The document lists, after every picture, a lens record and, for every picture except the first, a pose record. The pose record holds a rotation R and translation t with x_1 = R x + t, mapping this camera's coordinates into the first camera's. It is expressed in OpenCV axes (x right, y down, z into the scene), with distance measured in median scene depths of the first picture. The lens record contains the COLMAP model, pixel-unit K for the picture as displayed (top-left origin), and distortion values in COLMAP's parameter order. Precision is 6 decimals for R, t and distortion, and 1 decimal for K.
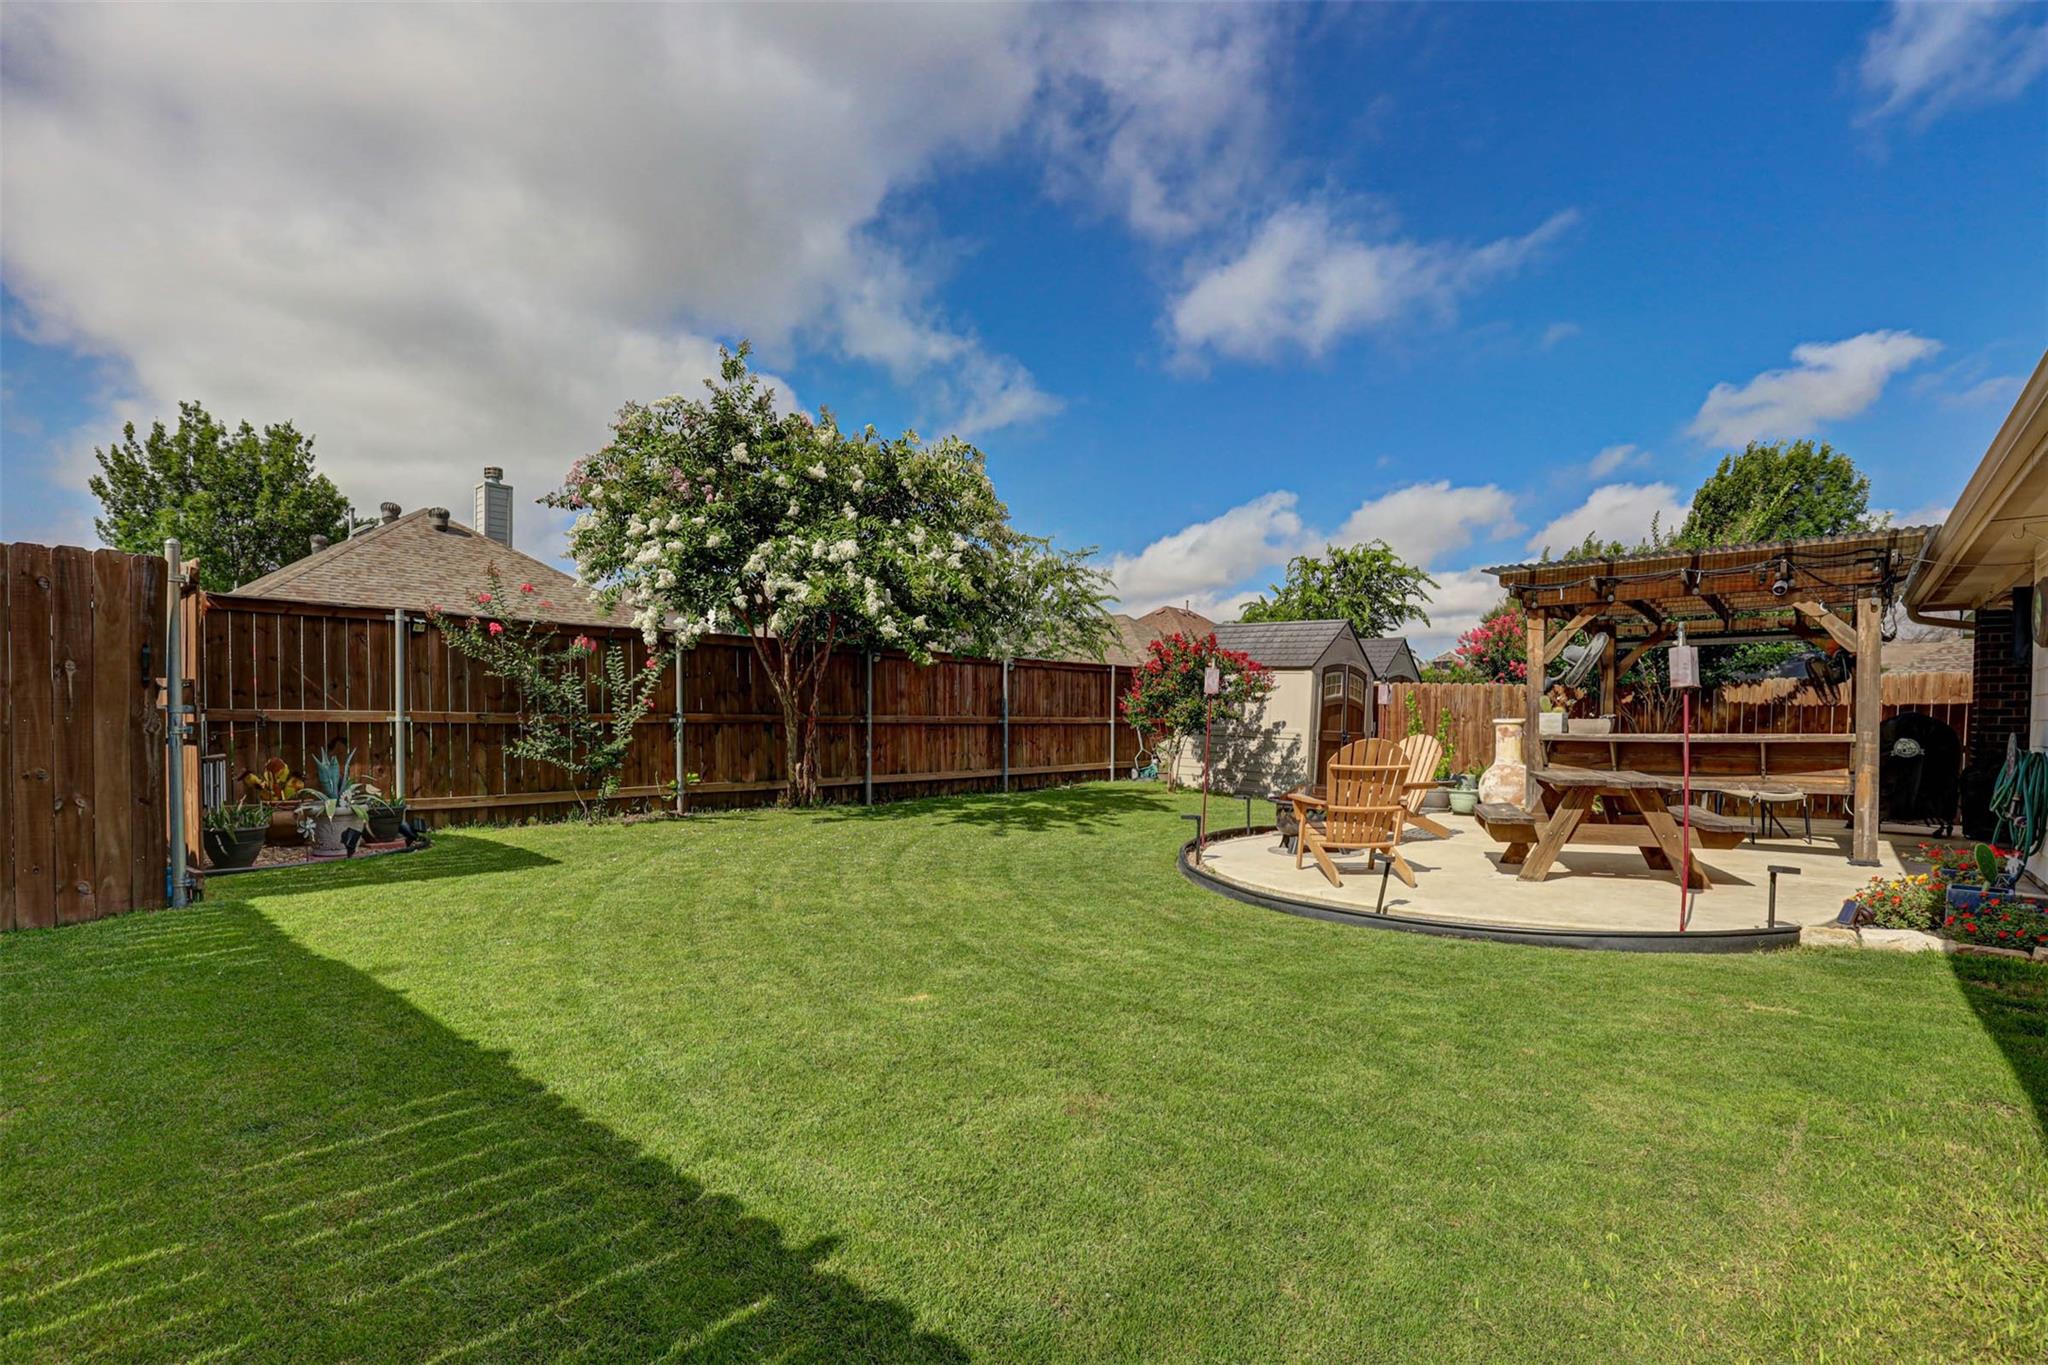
lens RADIAL K [[939.6, 0, 1029.3], [0, 939.6, 715.5], [0, 0, 1]] dist [-0.023695, -0.000190]
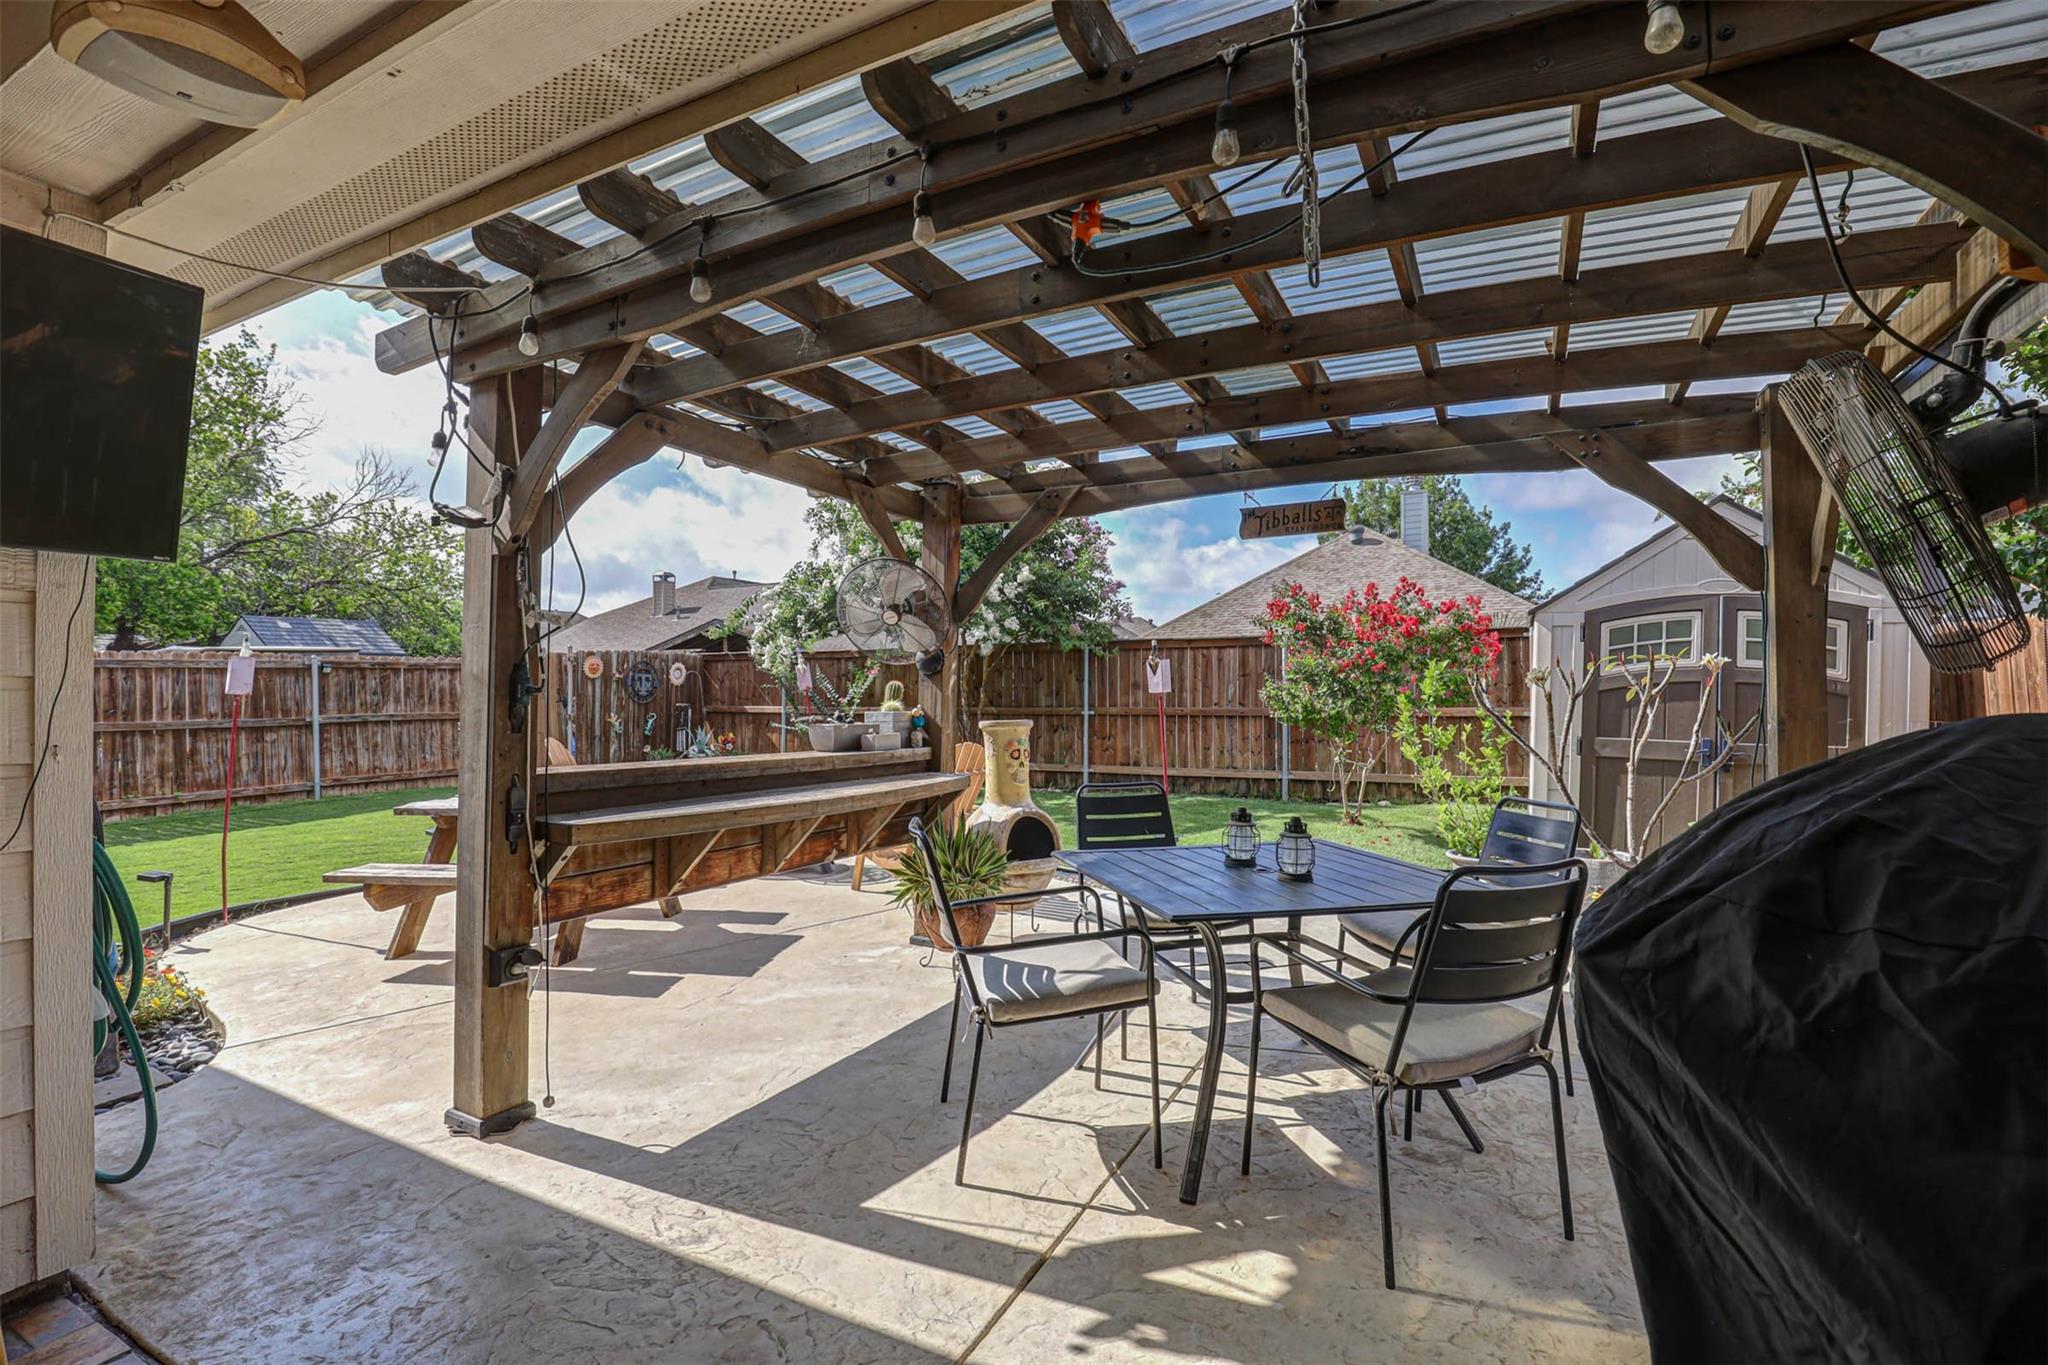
lens RADIAL K [[931.1, 0, 1024.0], [0, 931.1, 682.5], [0, 0, 1]] dist [-0.028724, 0.000053]
pose [[0.232113, -0.022139, -0.972437, 0.726051], [0.006698, 0.999754, -0.021162, -0.005001], [0.972666, -0.001602, 0.232204, 0.605350]]
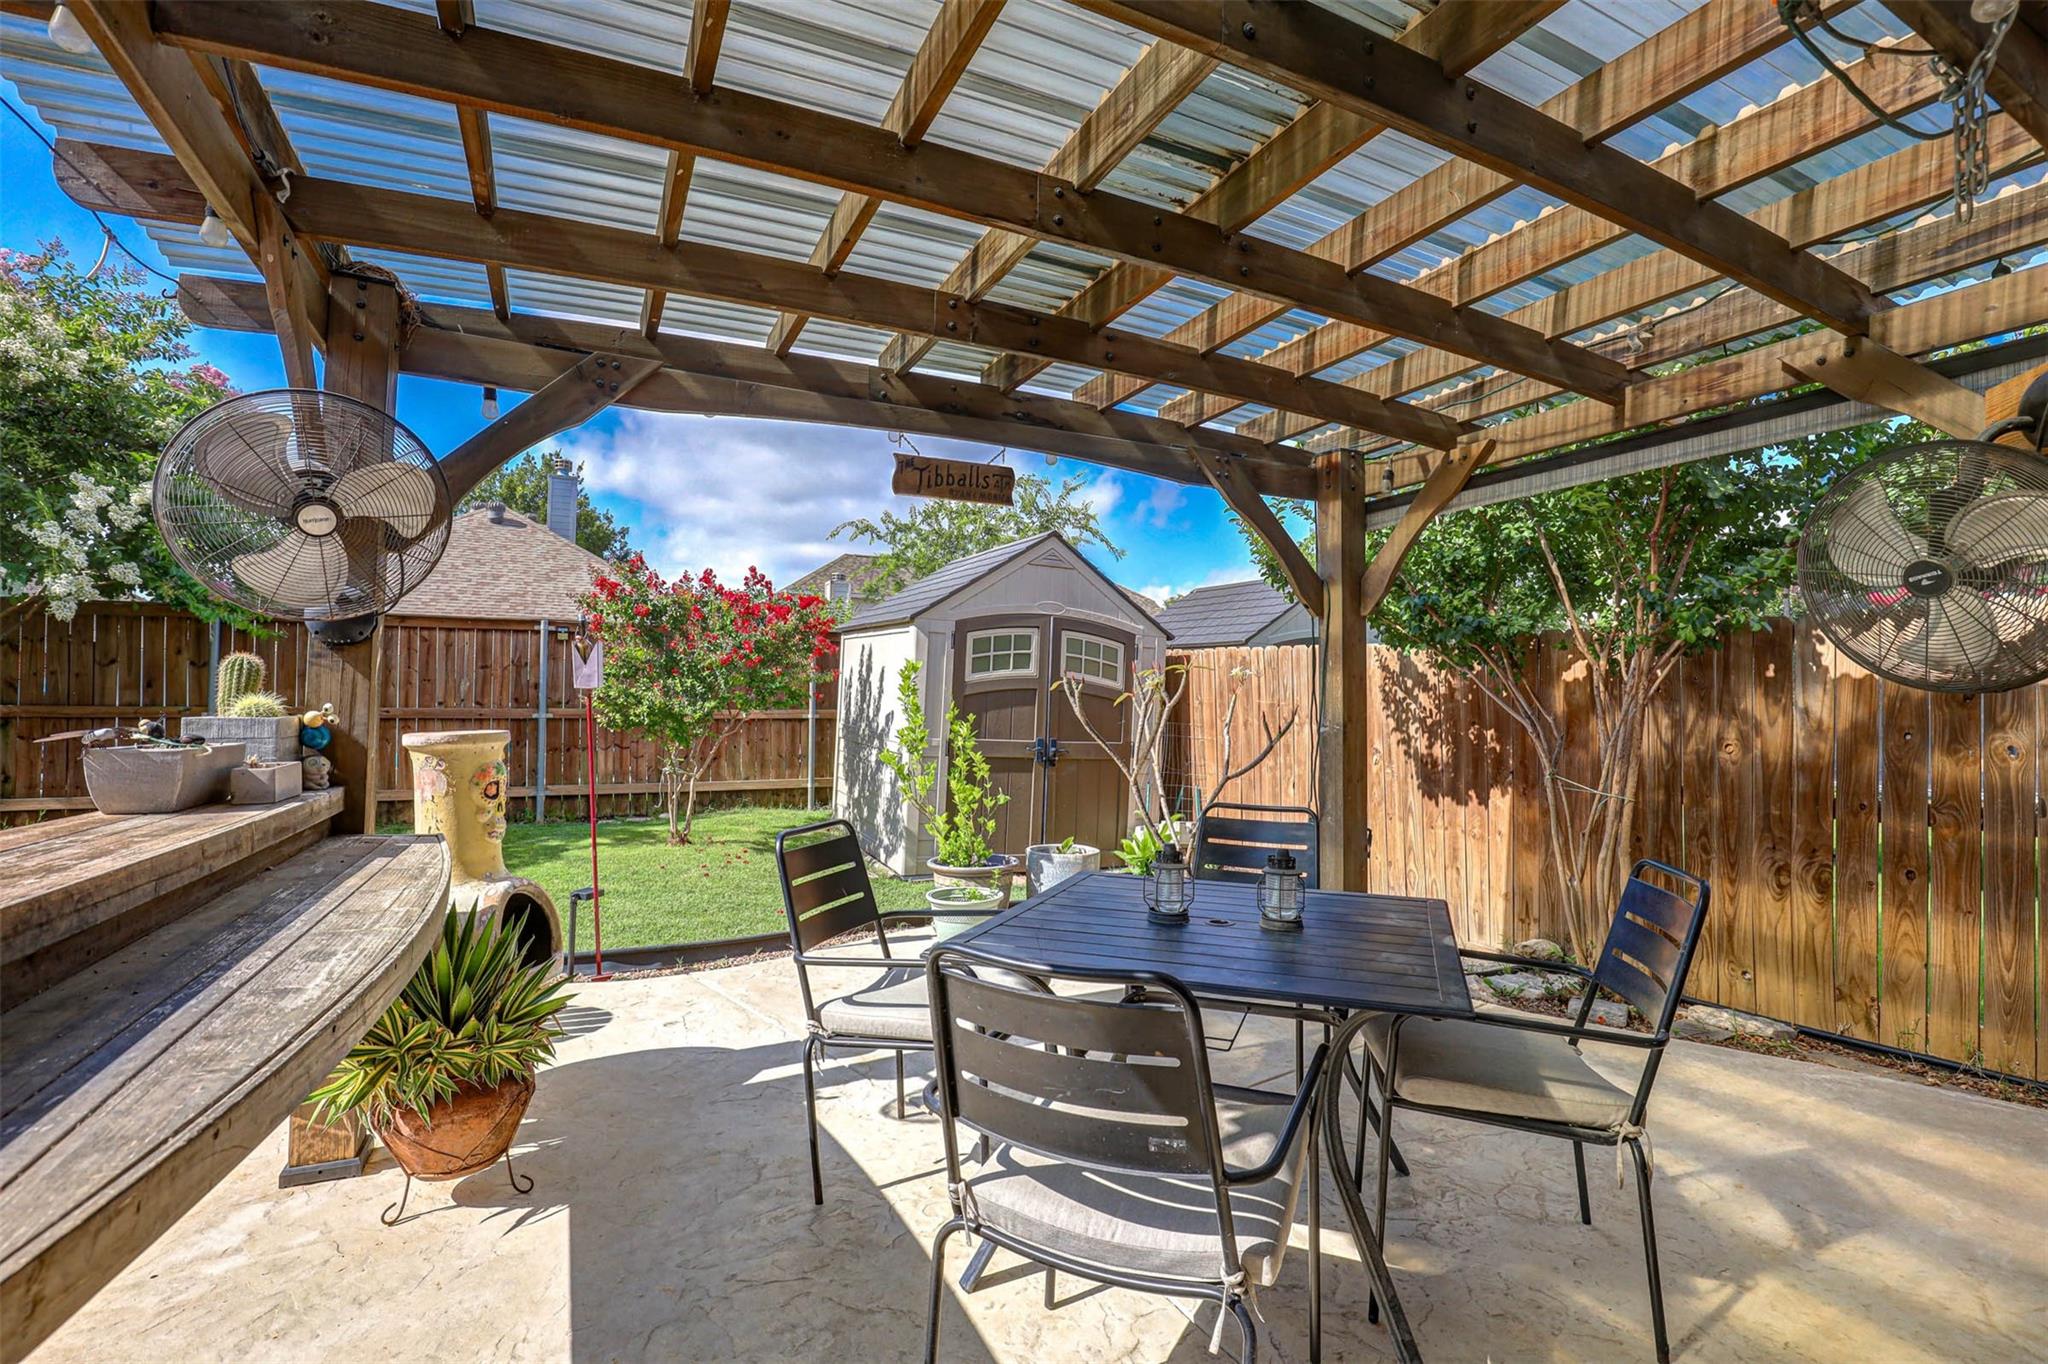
lens RADIAL K [[931.1, 0, 1024.0], [0, 931.1, 682.0], [0, 0, 1]] dist [-0.028724, 0.000053]
pose [[0.923768, -0.003857, -0.382933, 0.556017], [-0.004727, 0.999758, -0.021475, -0.005125], [0.382923, 0.021648, 0.923527, 0.536813]]
